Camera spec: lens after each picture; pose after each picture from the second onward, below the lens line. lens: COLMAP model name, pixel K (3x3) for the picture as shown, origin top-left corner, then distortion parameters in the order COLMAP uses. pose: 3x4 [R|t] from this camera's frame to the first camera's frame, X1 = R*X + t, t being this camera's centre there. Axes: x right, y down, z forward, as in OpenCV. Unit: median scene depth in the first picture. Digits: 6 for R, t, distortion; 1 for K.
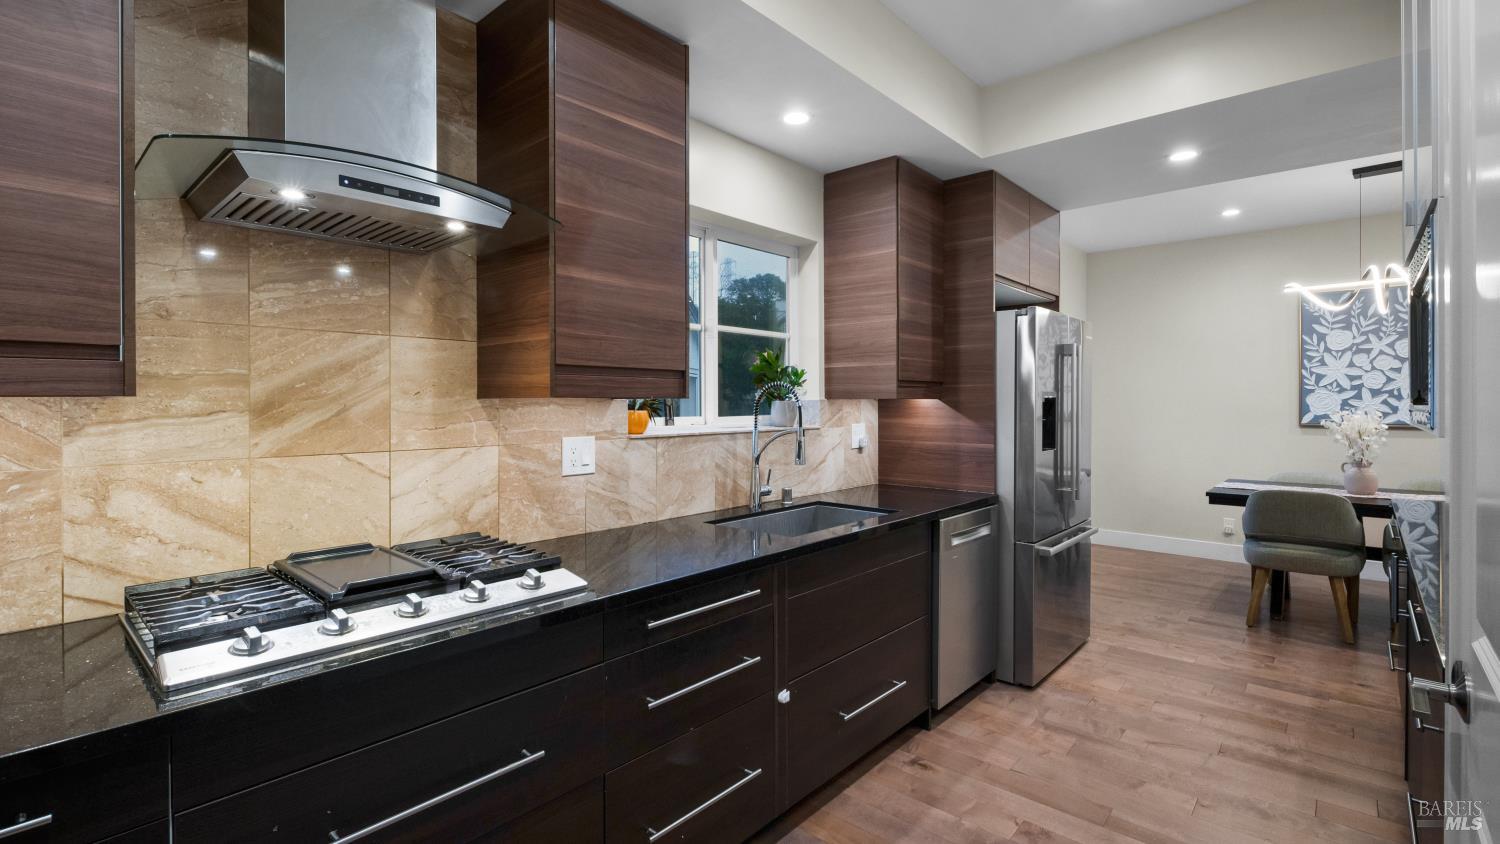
lens RADIAL K [[682.6, 0, 748.8], [0, 682.6, 414.9], [0, 0, 1]] dist [-0.014243, -0.002458]
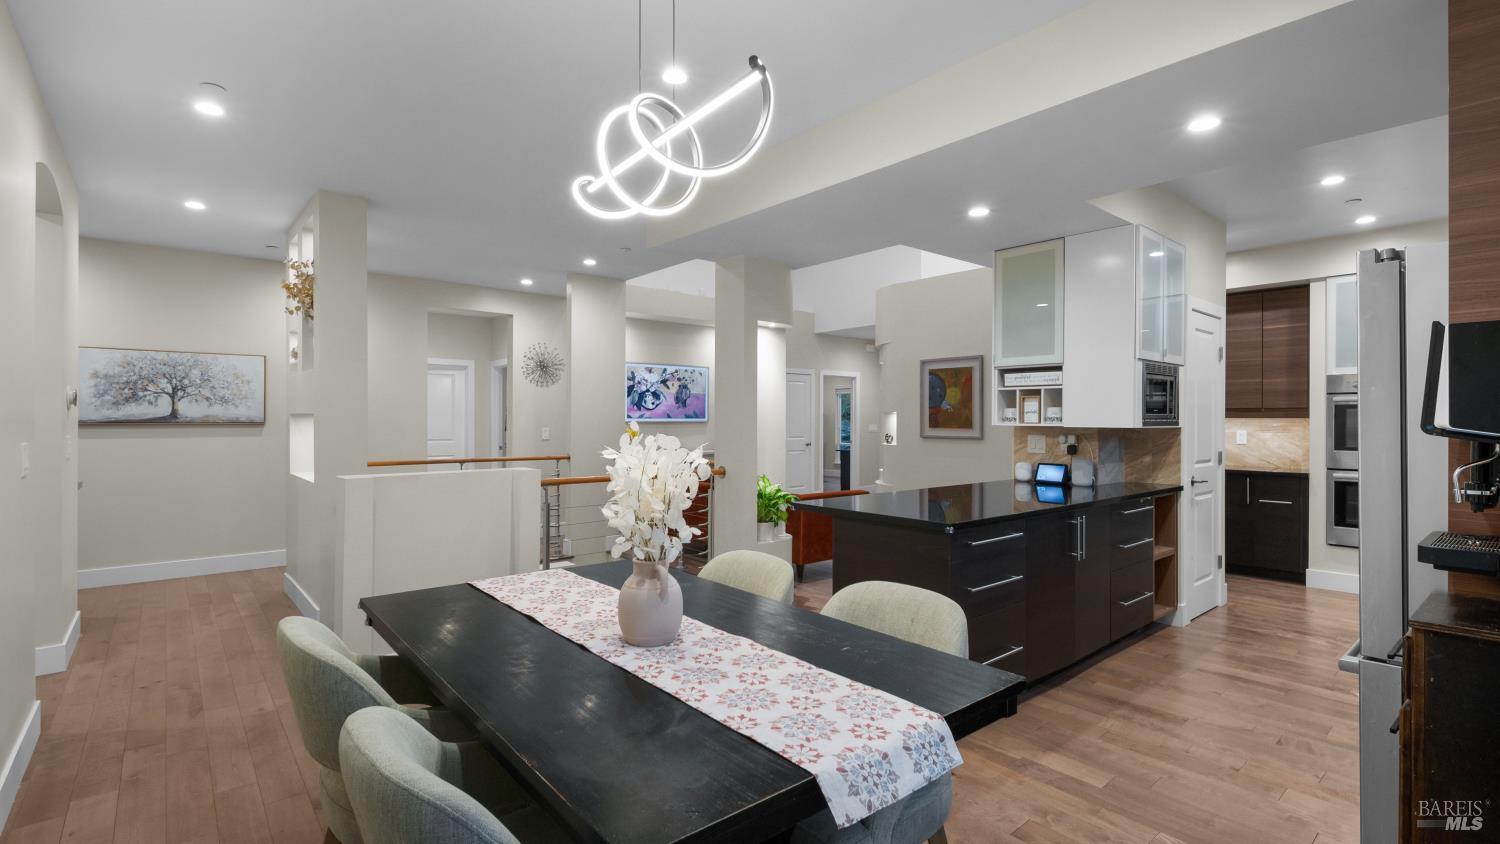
lens RADIAL K [[682.6, 0, 749.1], [0, 682.6, 421.9], [0, 0, 1]] dist [-0.014243, -0.002458]
pose [[-0.990035, -0.002346, 0.140799, 1.144201], [-0.001648, 0.999986, 0.005076, -0.017273], [-0.140809, 0.004794, -0.990025, 2.015708]]
